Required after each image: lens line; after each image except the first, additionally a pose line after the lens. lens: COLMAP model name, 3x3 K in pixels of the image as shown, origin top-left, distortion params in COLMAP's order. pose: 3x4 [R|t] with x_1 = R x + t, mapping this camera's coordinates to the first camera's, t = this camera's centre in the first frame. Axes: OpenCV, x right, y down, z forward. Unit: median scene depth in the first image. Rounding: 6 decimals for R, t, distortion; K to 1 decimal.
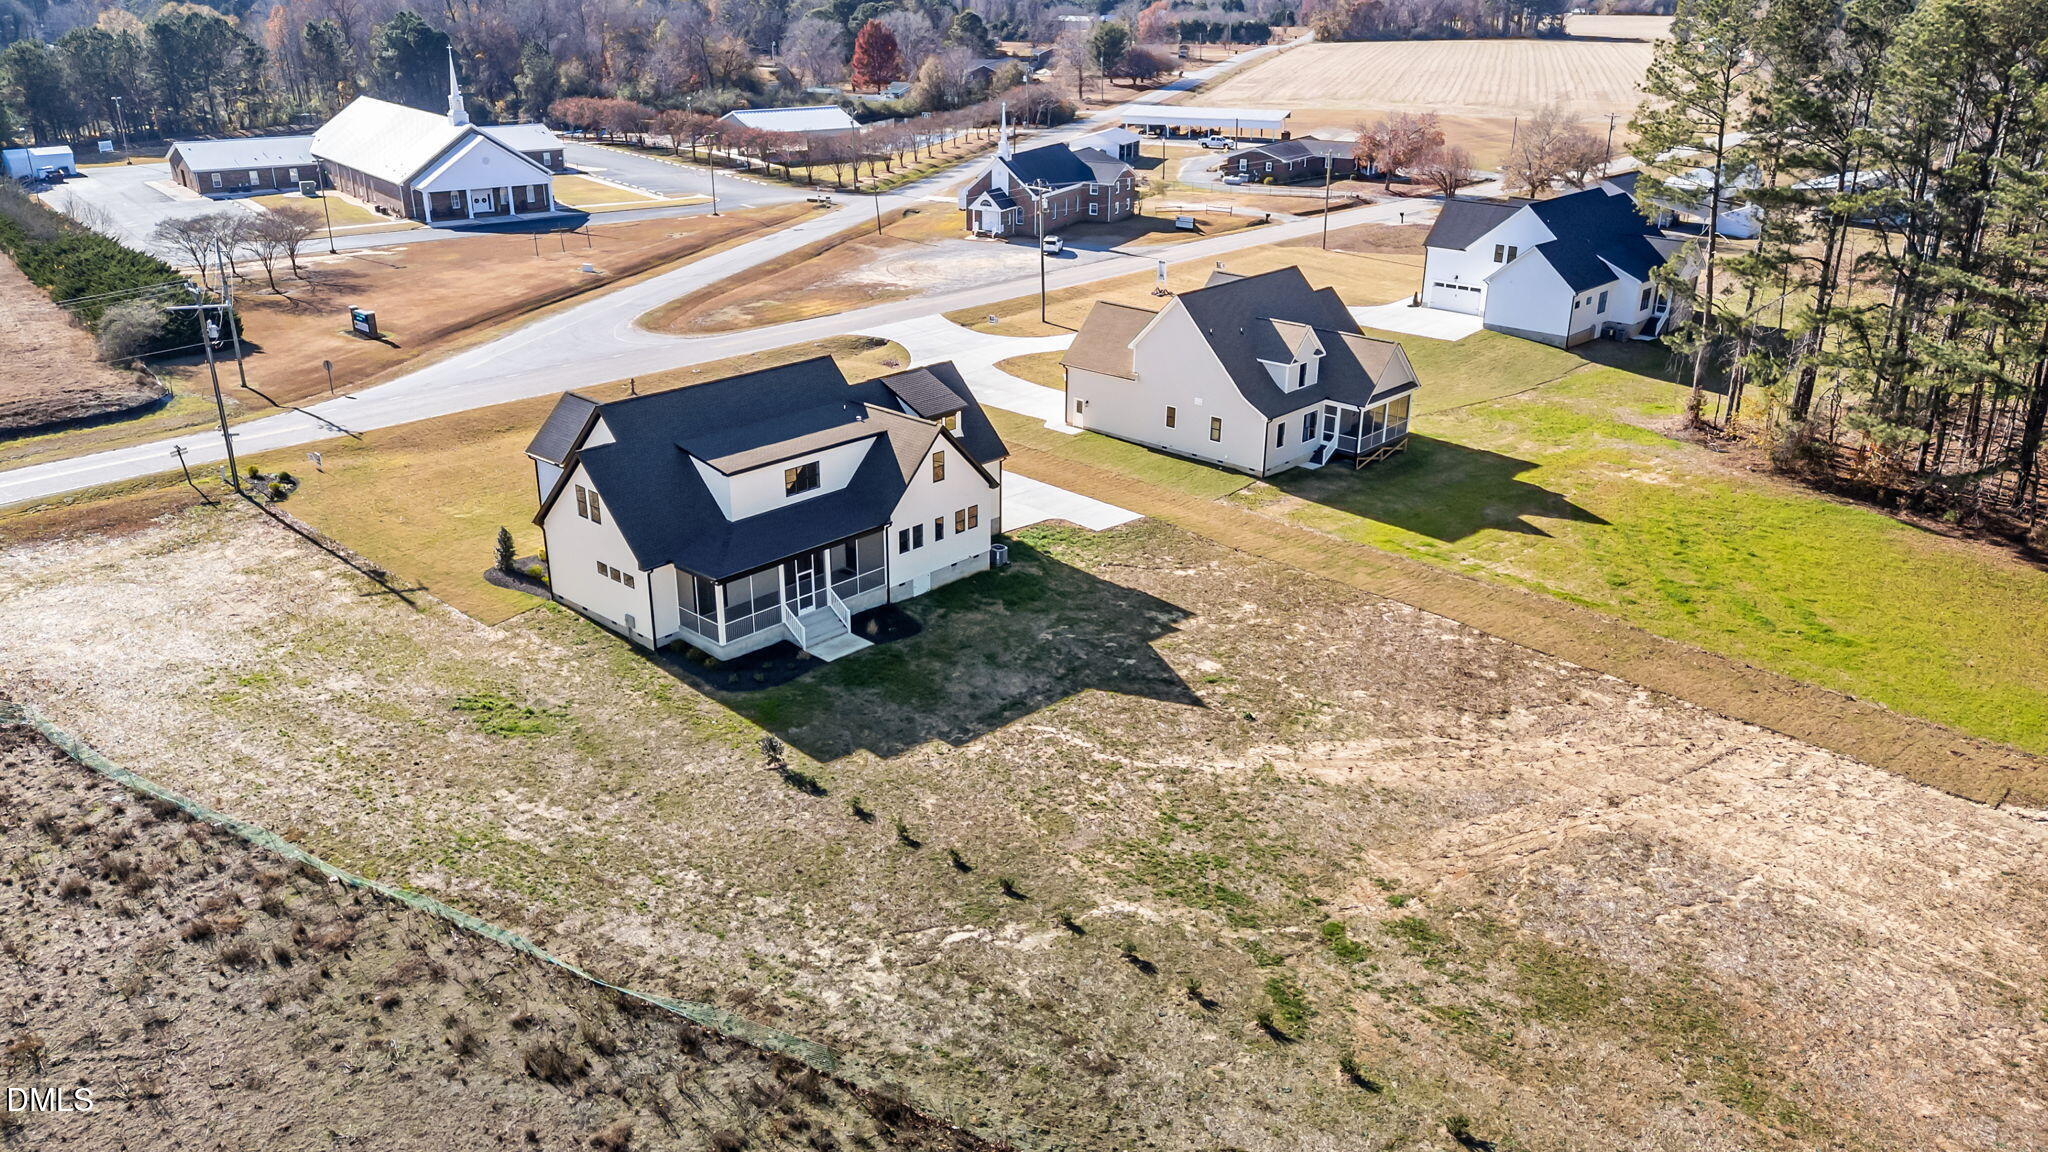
lens RADIAL K [[1468.5, 0, 1024.0], [0, 1468.5, 576.0], [0, 0, 1]] dist [0.386741, 0.000146]
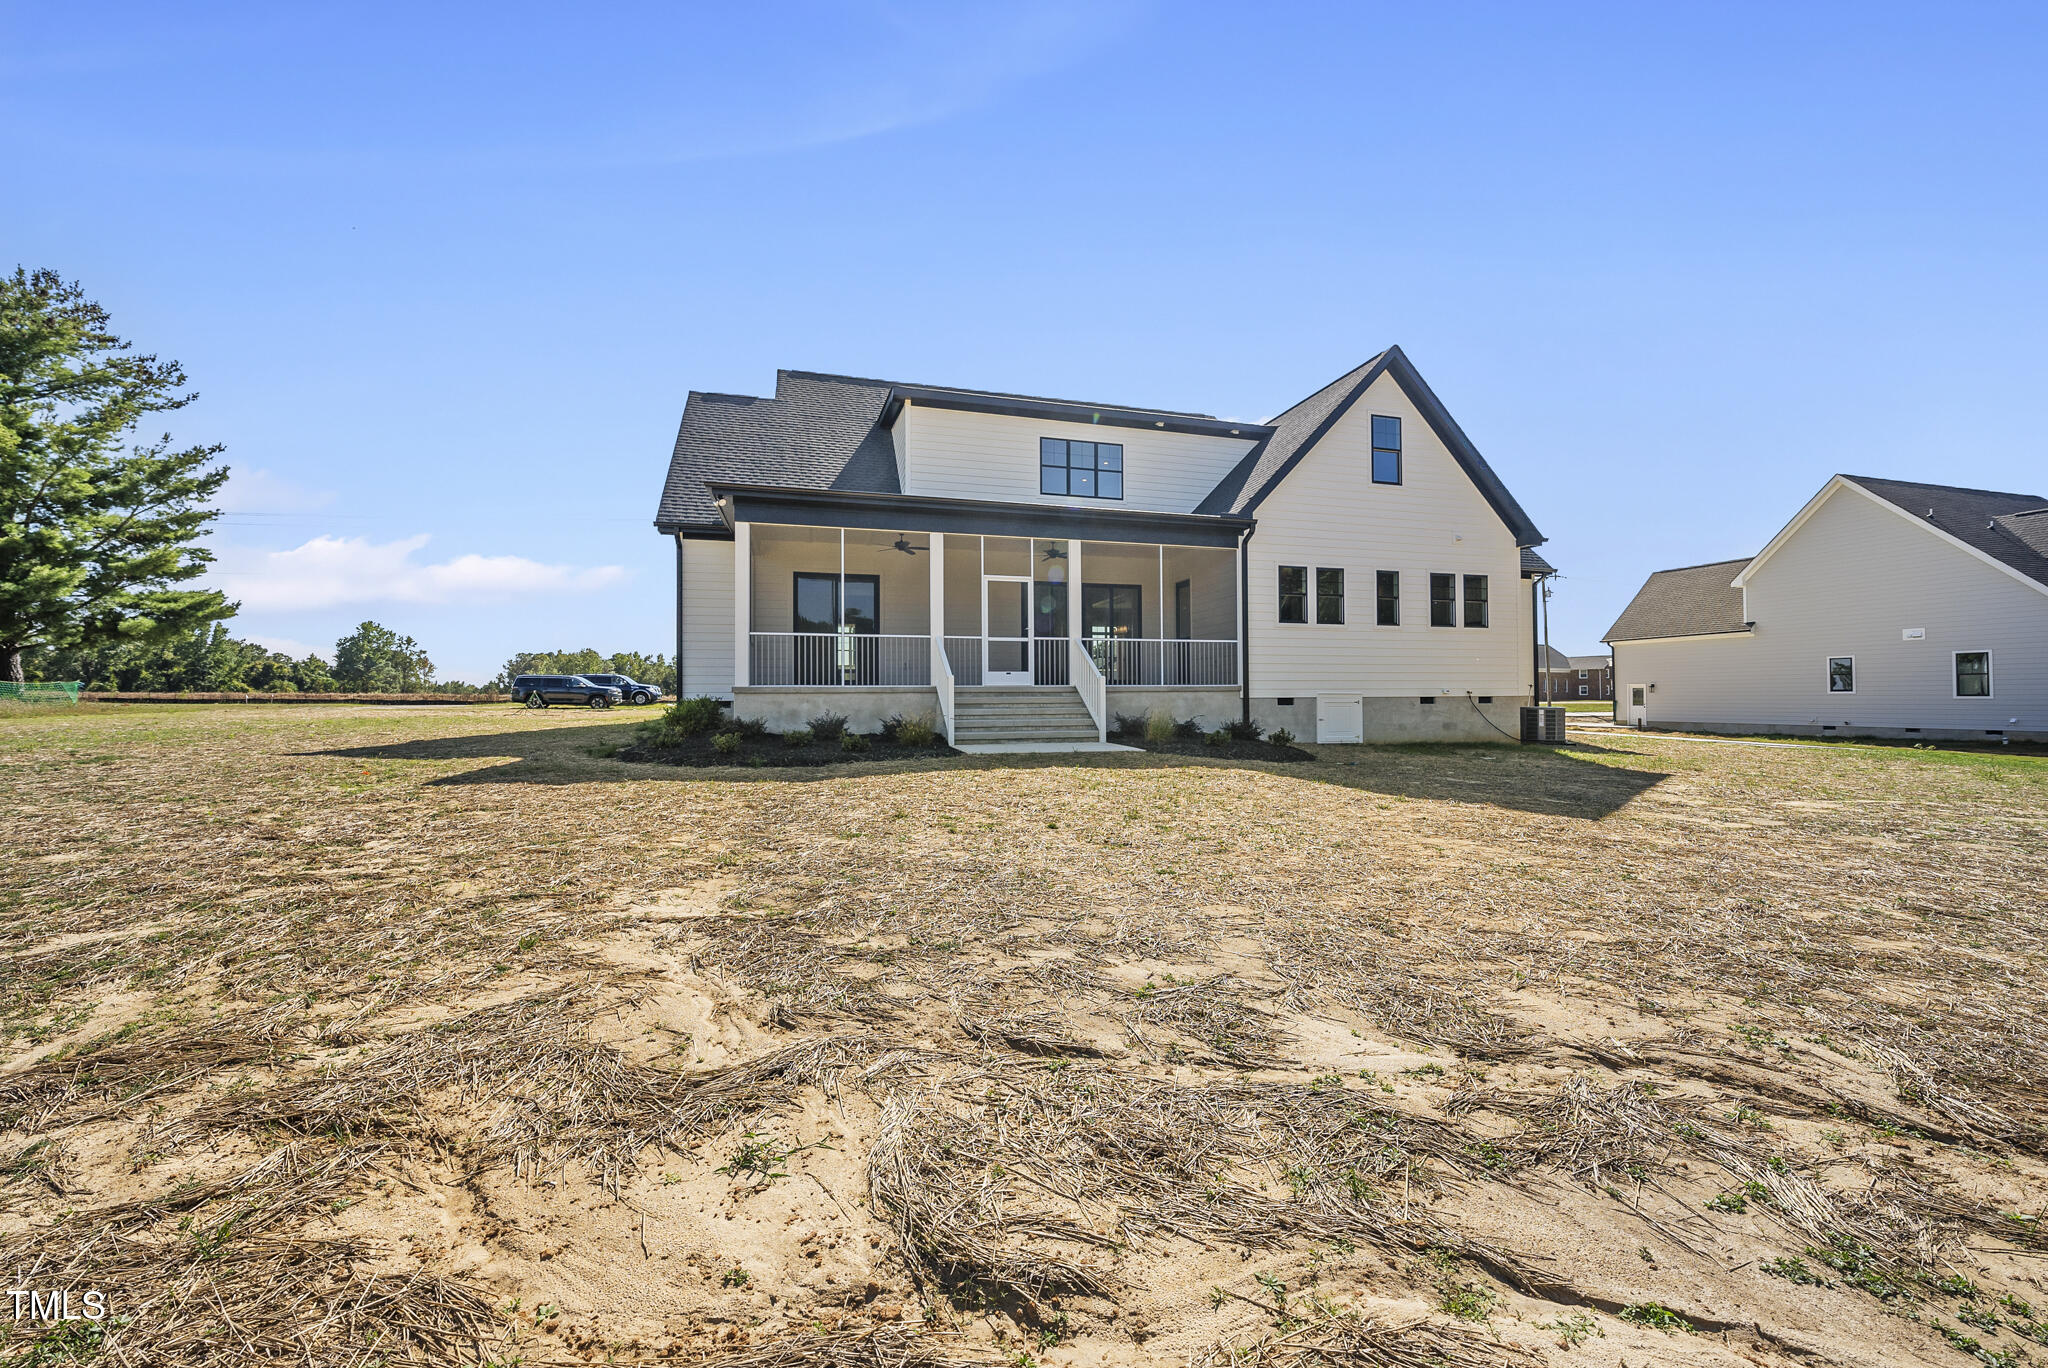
lens RADIAL K [[731.0, 0, 1024.0], [0, 731.0, 684.0], [0, 0, 1]] dist [-0.000450, 0.000179]
pose [[0.839911, -0.018433, -0.542411, -0.030992], [-0.188365, 0.927396, -0.323195, 0.083215], [0.508987, 0.373626, 0.775458, 0.787726]]
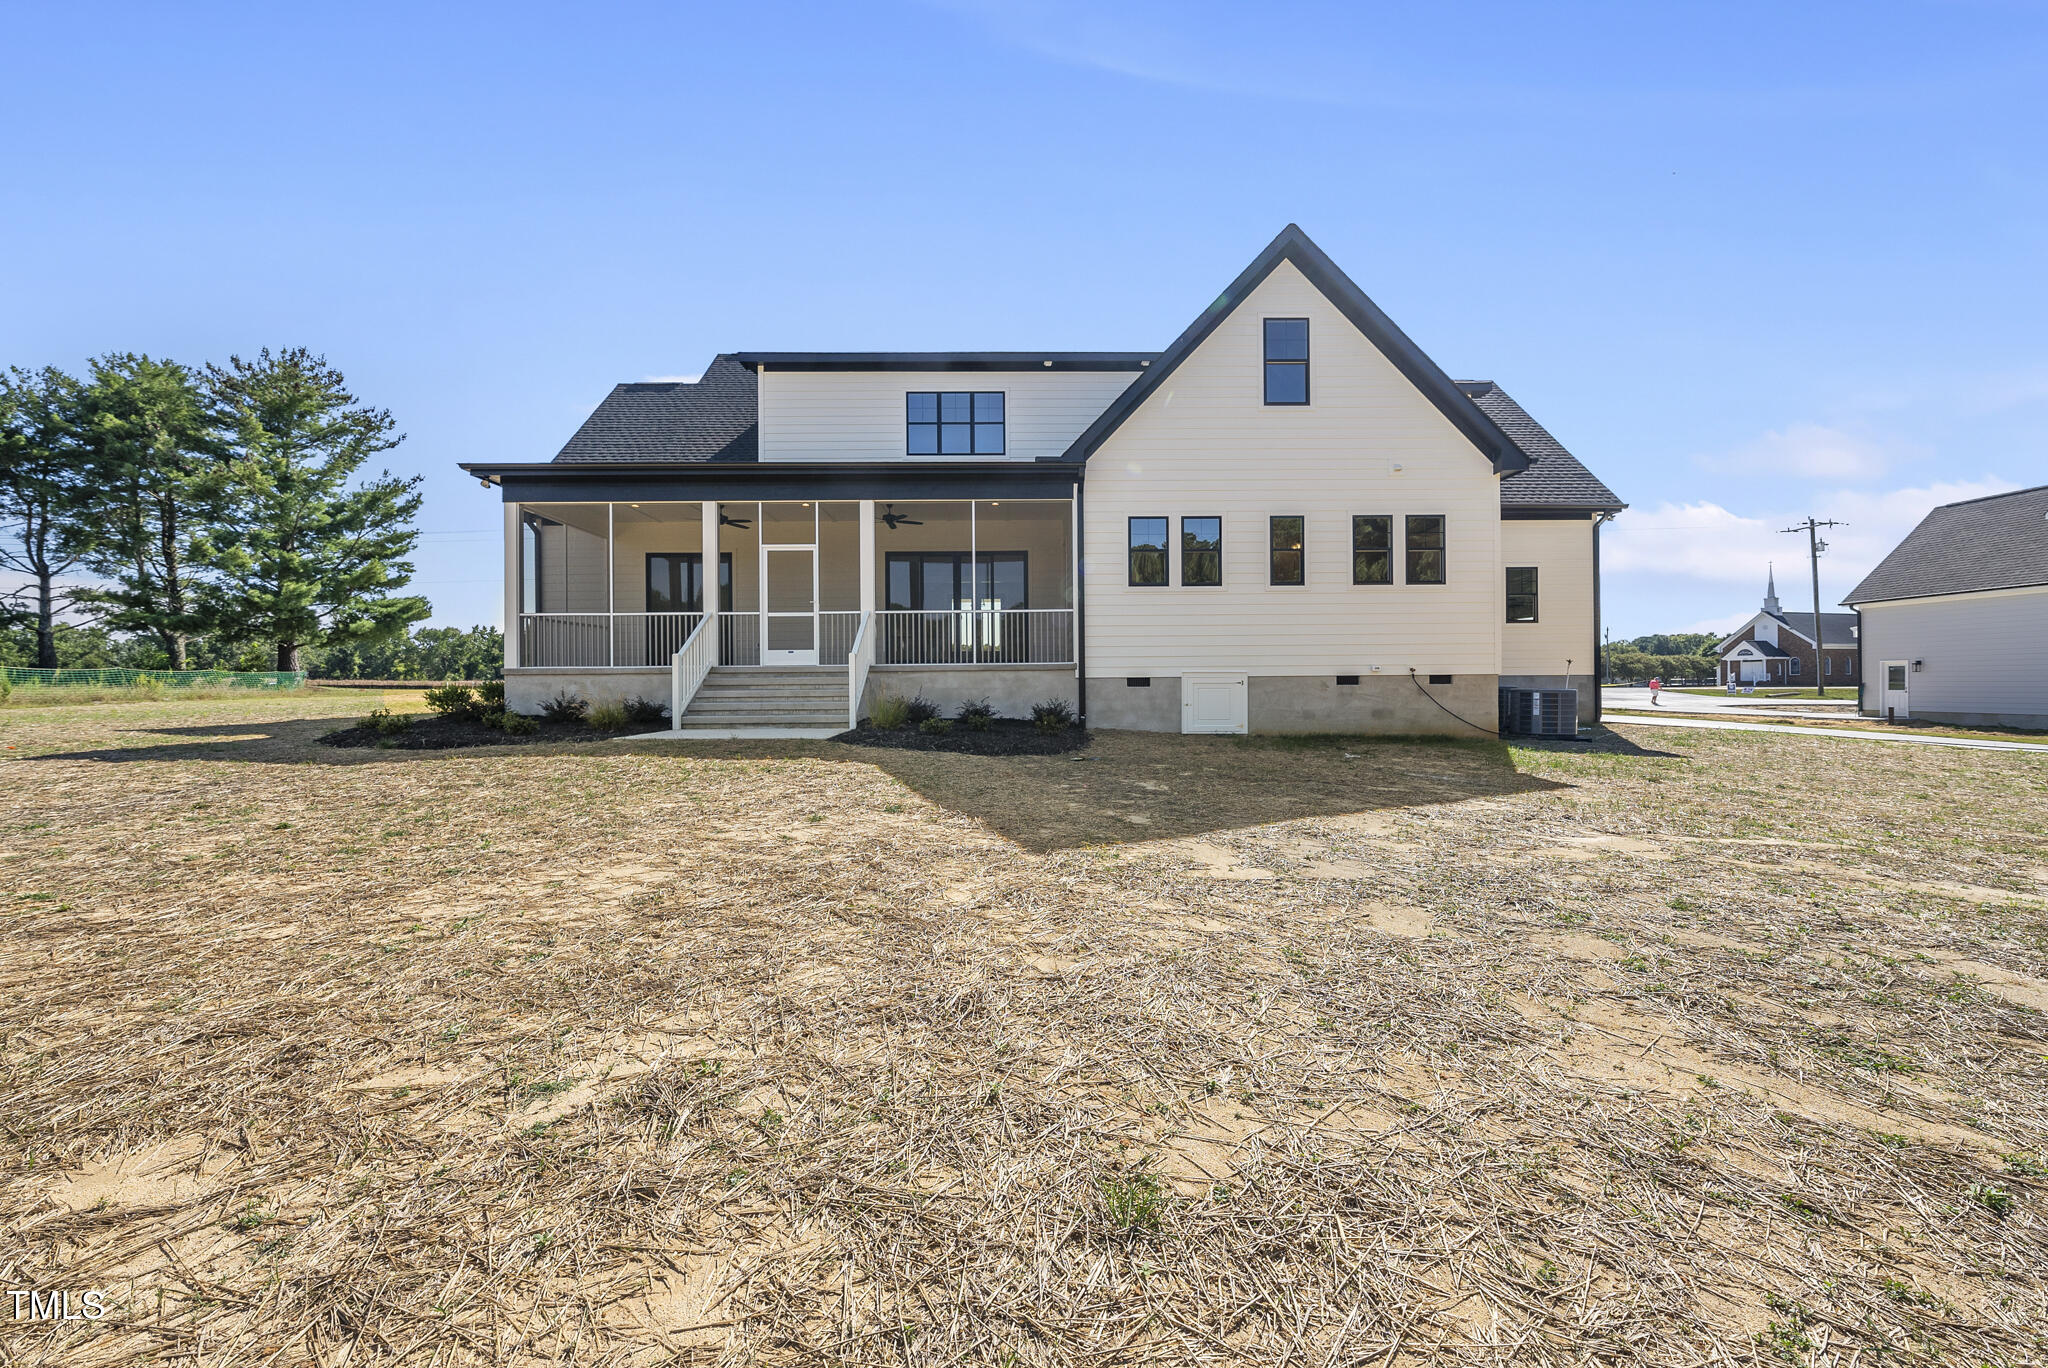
lens RADIAL K [[739.5, 0, 1024.0], [0, 739.5, 684.0], [0, 0, 1]] dist [-0.004155, -0.000110]
pose [[0.676301, -0.010921, -0.736545, 0.028307], [-0.256636, 0.933752, -0.249490, 0.056852], [0.690475, 0.357754, 0.628694, 0.862187]]
